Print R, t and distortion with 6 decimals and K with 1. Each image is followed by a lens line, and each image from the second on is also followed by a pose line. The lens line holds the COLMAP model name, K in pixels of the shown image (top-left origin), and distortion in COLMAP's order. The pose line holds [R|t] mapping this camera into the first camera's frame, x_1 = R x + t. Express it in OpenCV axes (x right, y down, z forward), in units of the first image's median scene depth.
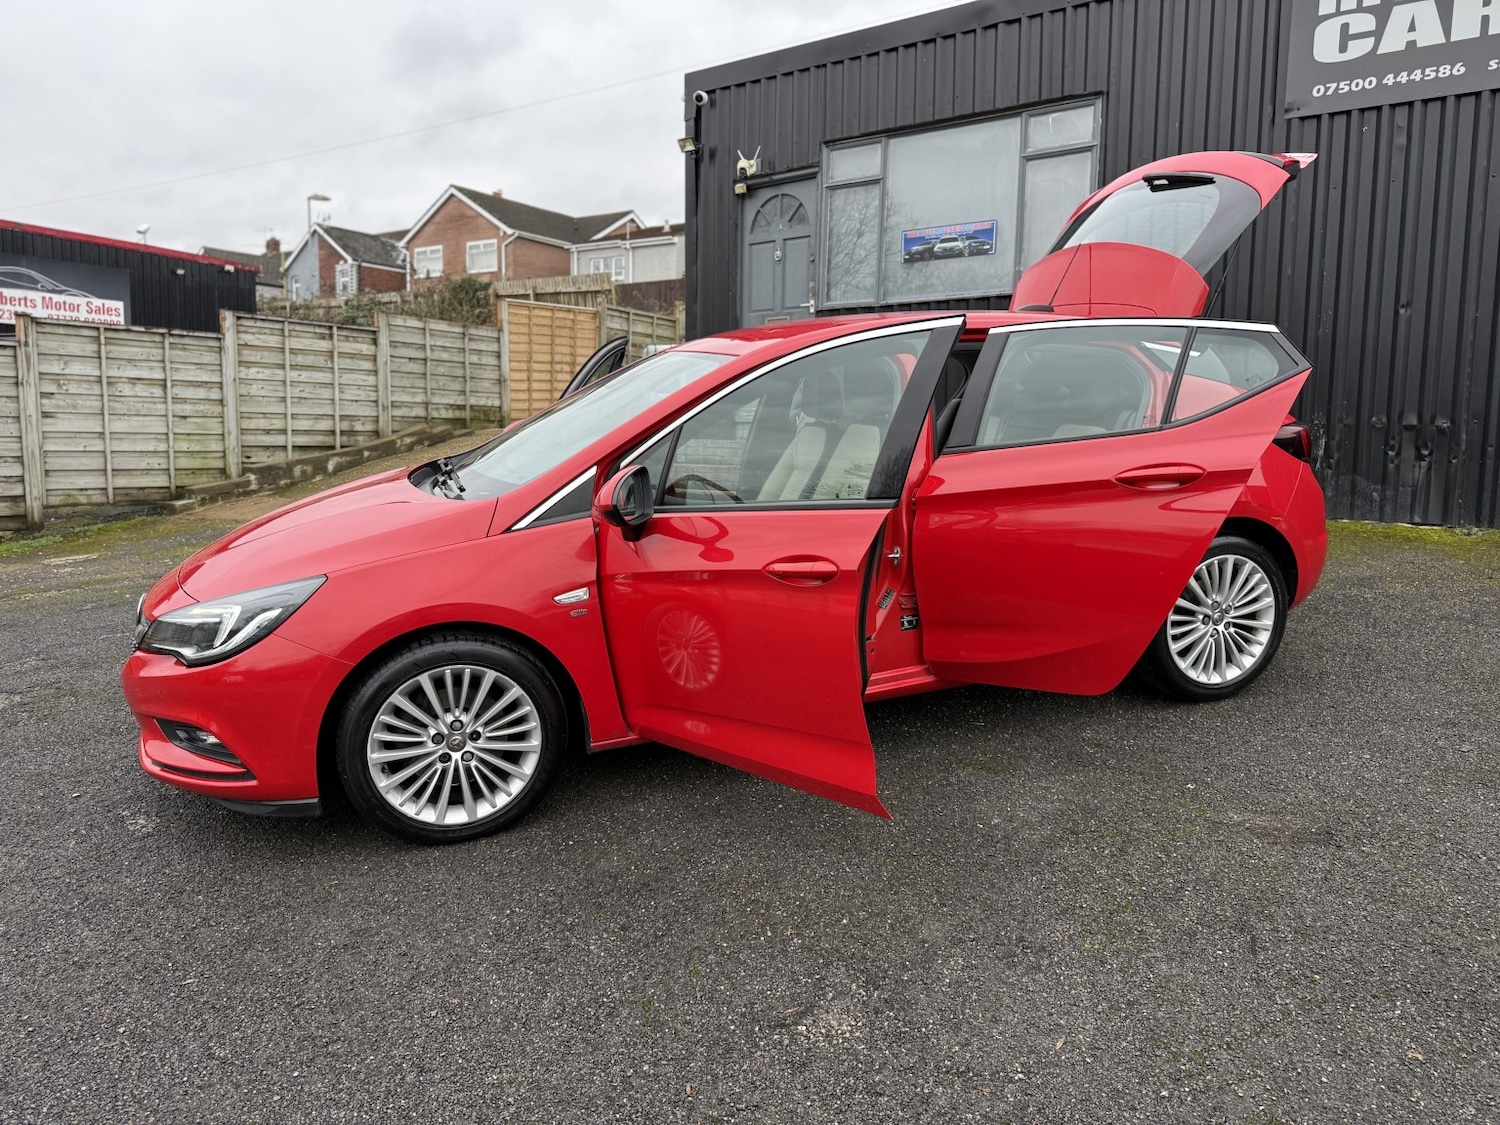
lens RADIAL K [[1077.6, 0, 752.3], [0, 1077.6, 561.1], [0, 0, 1]] dist [0.065003, -0.087358]
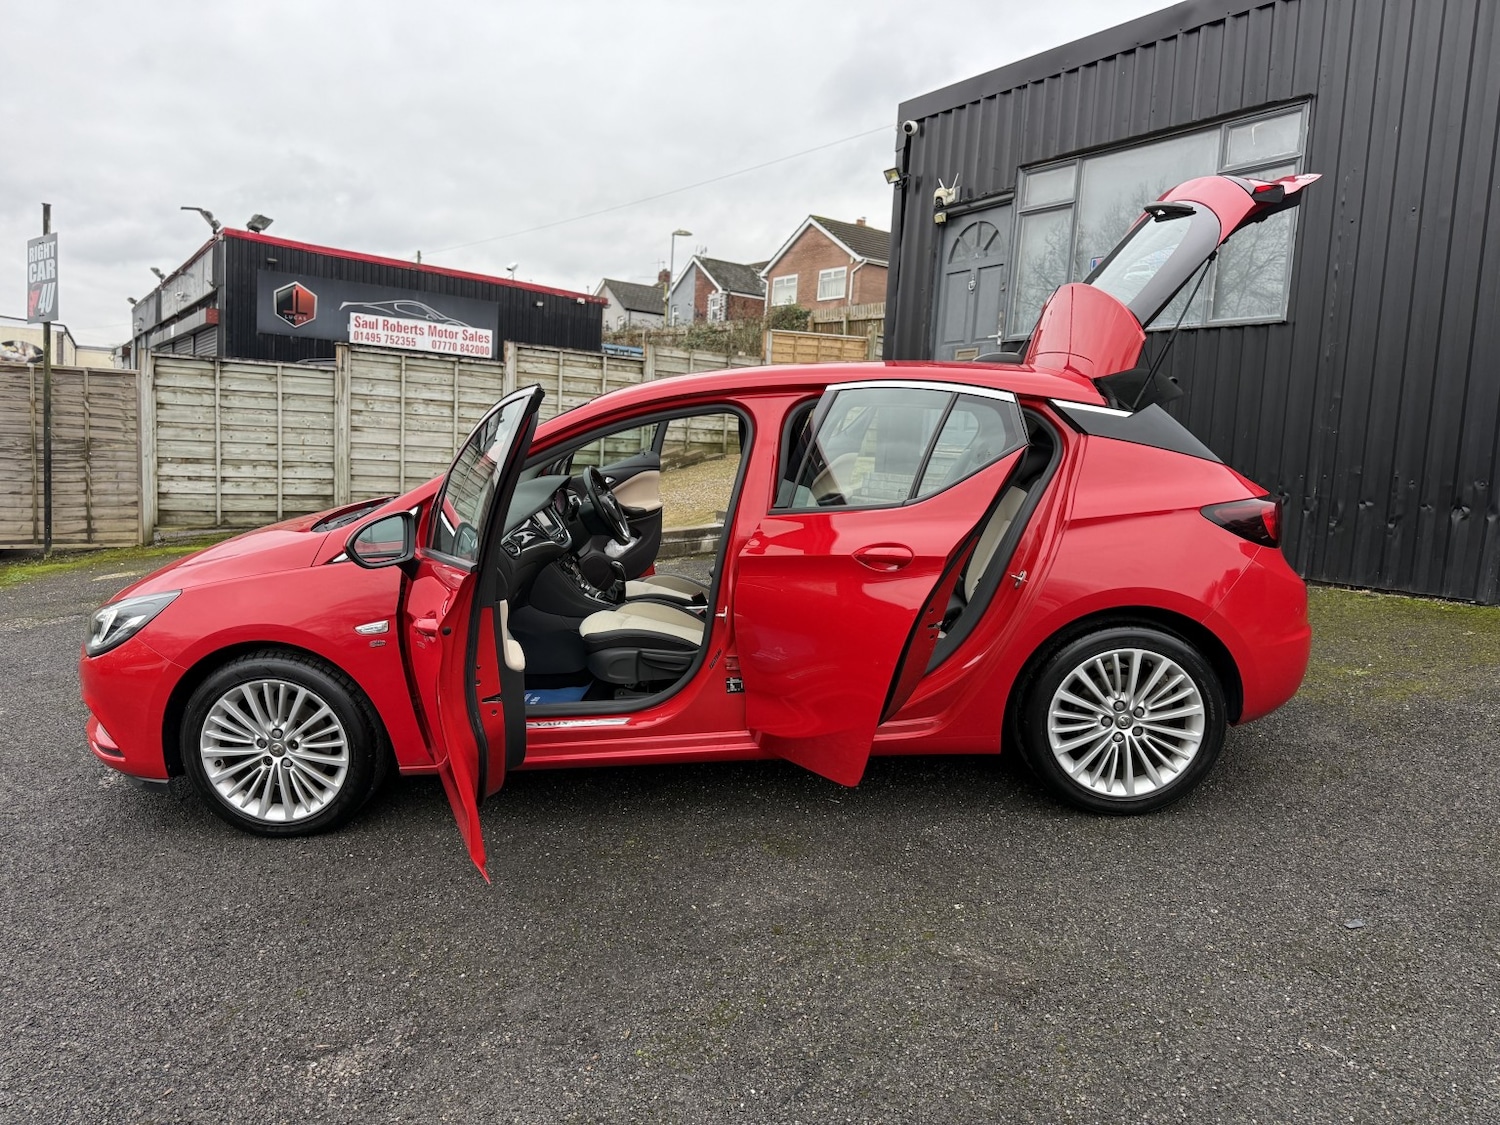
lens RADIAL K [[1073.6, 0, 738.1], [0, 1073.6, 563.2], [0, 0, 1]] dist [0.112460, -0.192418]
pose [[0.935245, 0.073527, -0.346282, 0.167016], [-0.079338, 0.996844, -0.002616, -0.017497], [0.344997, 0.029920, 0.938127, 0.033019]]
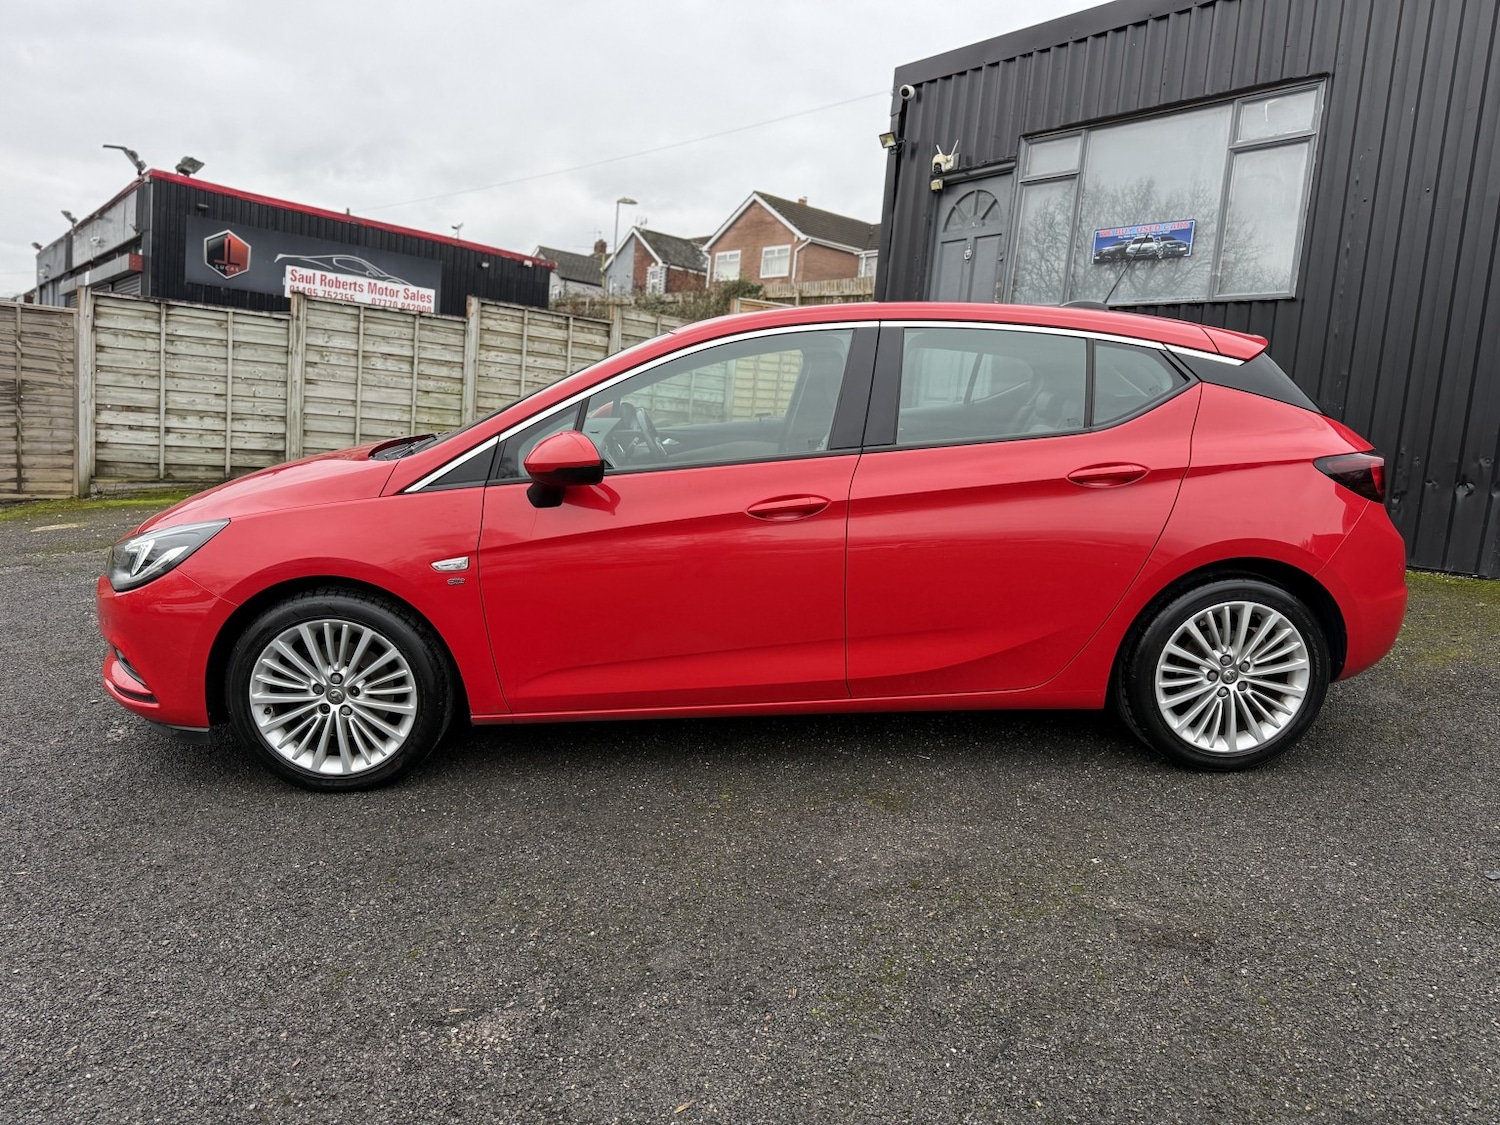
lens RADIAL K [[1077.6, 0, 752.3], [0, 1077.6, 561.1], [0, 0, 1]] dist [0.065003, -0.087358]
pose [[0.959398, 0.098755, -0.264203, 0.111363], [-0.100902, 0.994881, 0.005468, -0.001052], [0.263391, 0.021413, 0.964452, 0.034491]]
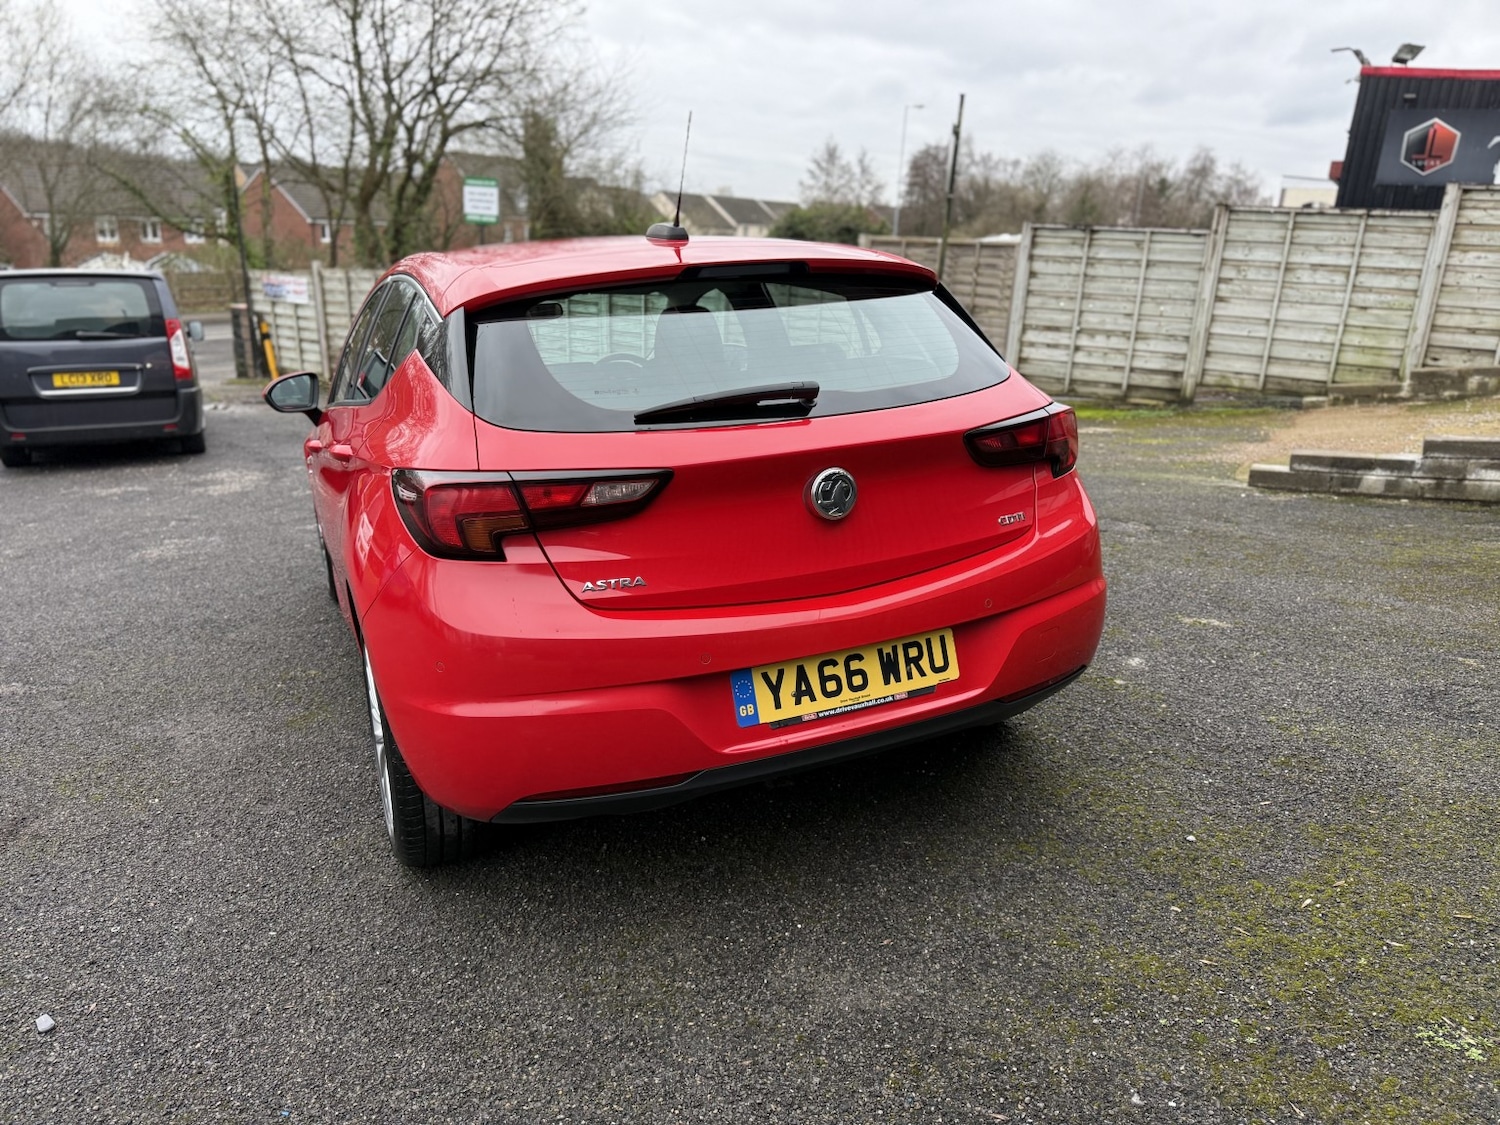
lens RADIAL K [[1077.8, 0, 742.1], [0, 1077.8, 564.3], [0, 0, 1]] dist [0.038243, -0.039053]
pose [[0.090019, 0.284220, -0.954524, 0.402405], [-0.159649, 0.950139, 0.267859, -0.097113], [0.983061, 0.128277, 0.130906, 0.430076]]
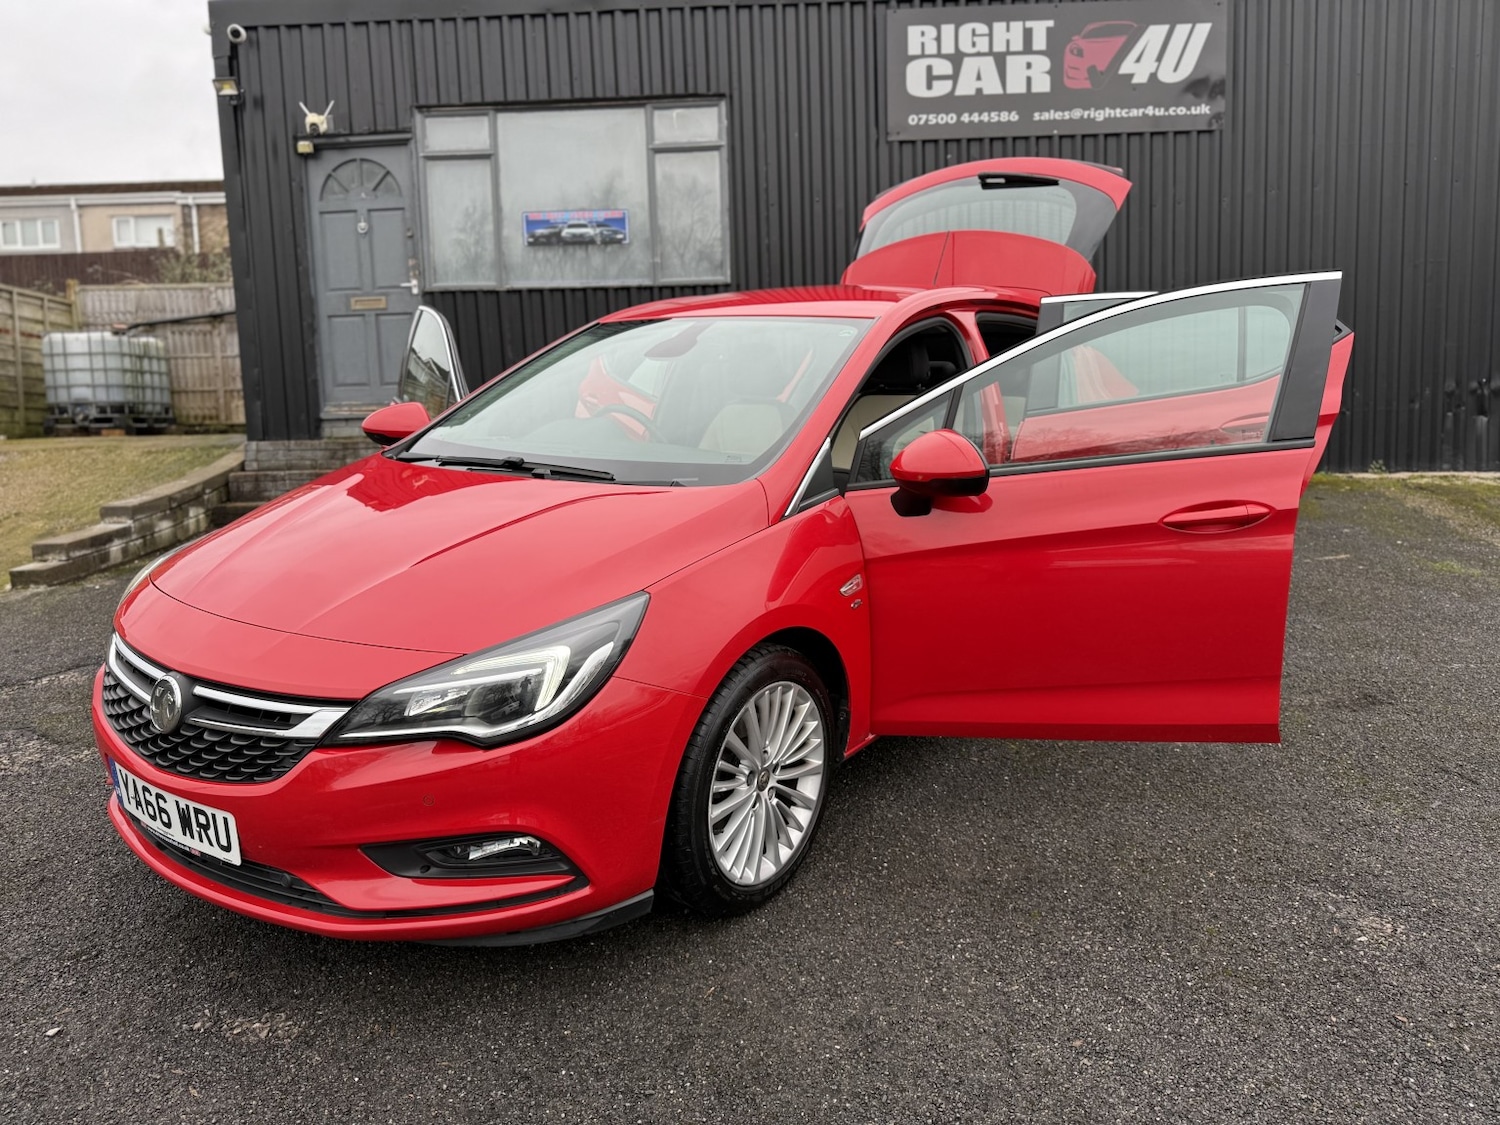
lens RADIAL K [[1085.8, 0, 747.2], [0, 1085.8, 563.9], [0, 0, 1]] dist [0.025699, -0.030420]
pose [[0.820409, -0.102351, 0.562542, -0.225332], [0.103633, 0.994171, 0.029745, -0.006639], [-0.562307, 0.033895, 0.826234, 0.098799]]
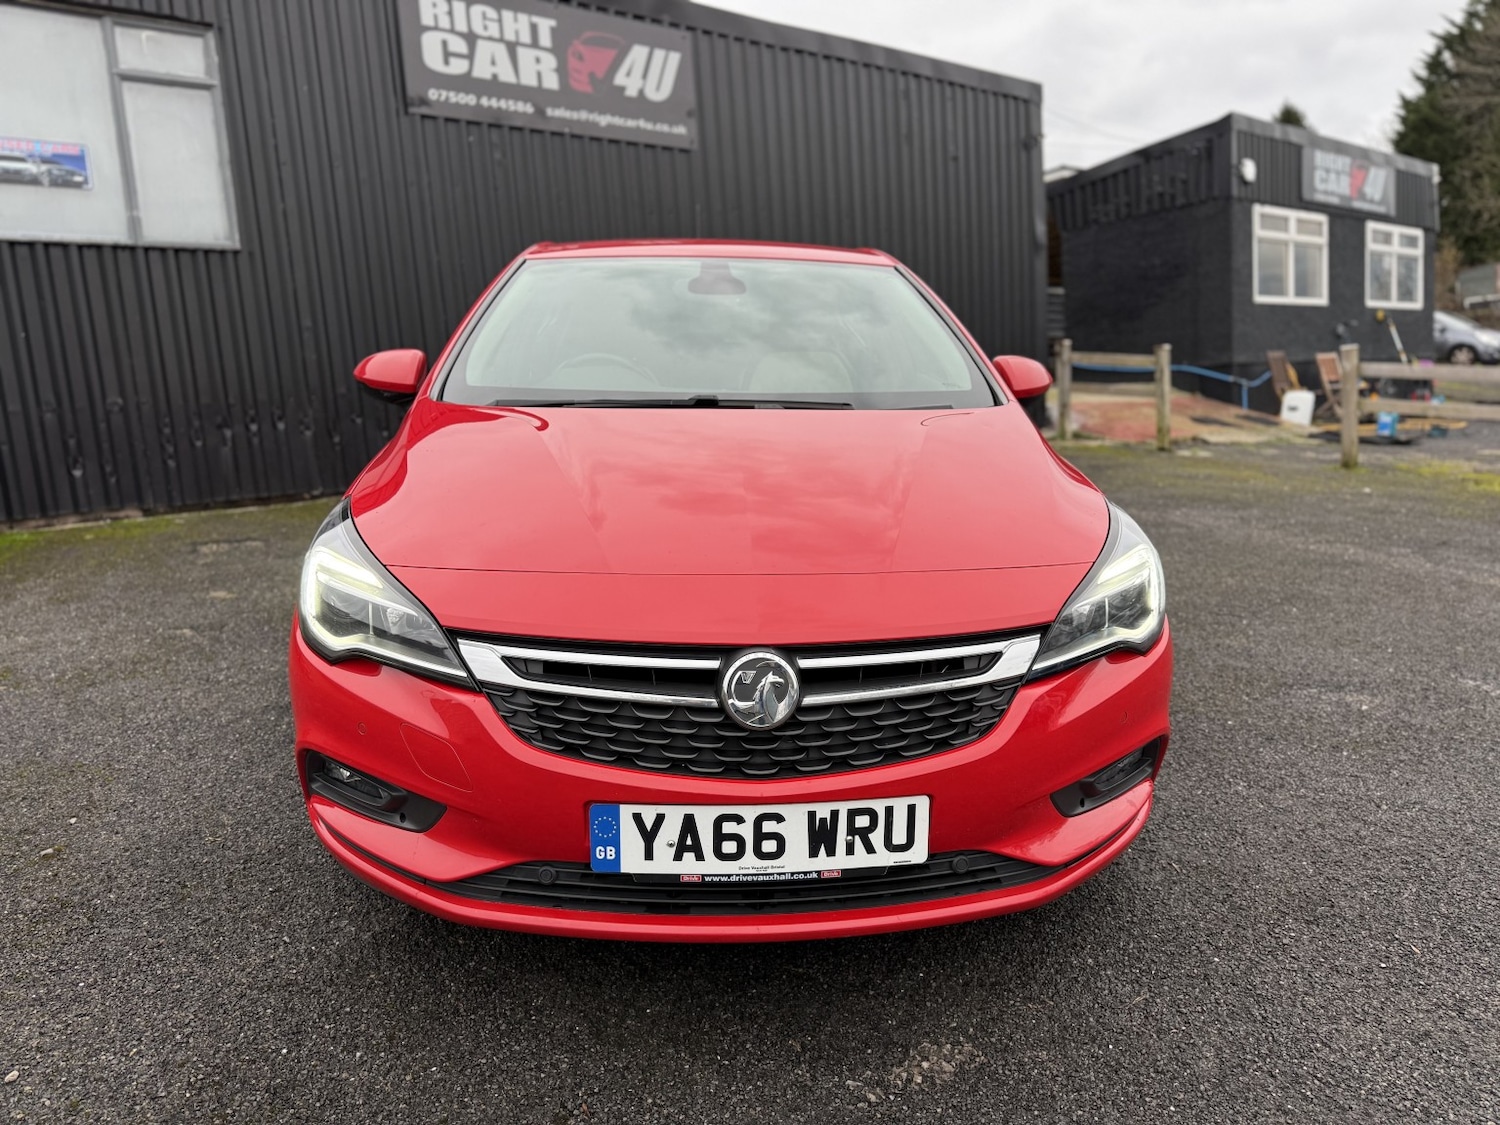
lens RADIAL K [[1073.3, 0, 739.0], [0, 1073.3, 563.7], [0, 0, 1]] dist [0.037275, -0.032797]
pose [[0.257779, -0.157425, 0.953293, -0.352839], [0.180485, 0.977116, 0.112554, -0.021029], [-0.949197, 0.143041, 0.280293, 0.309271]]
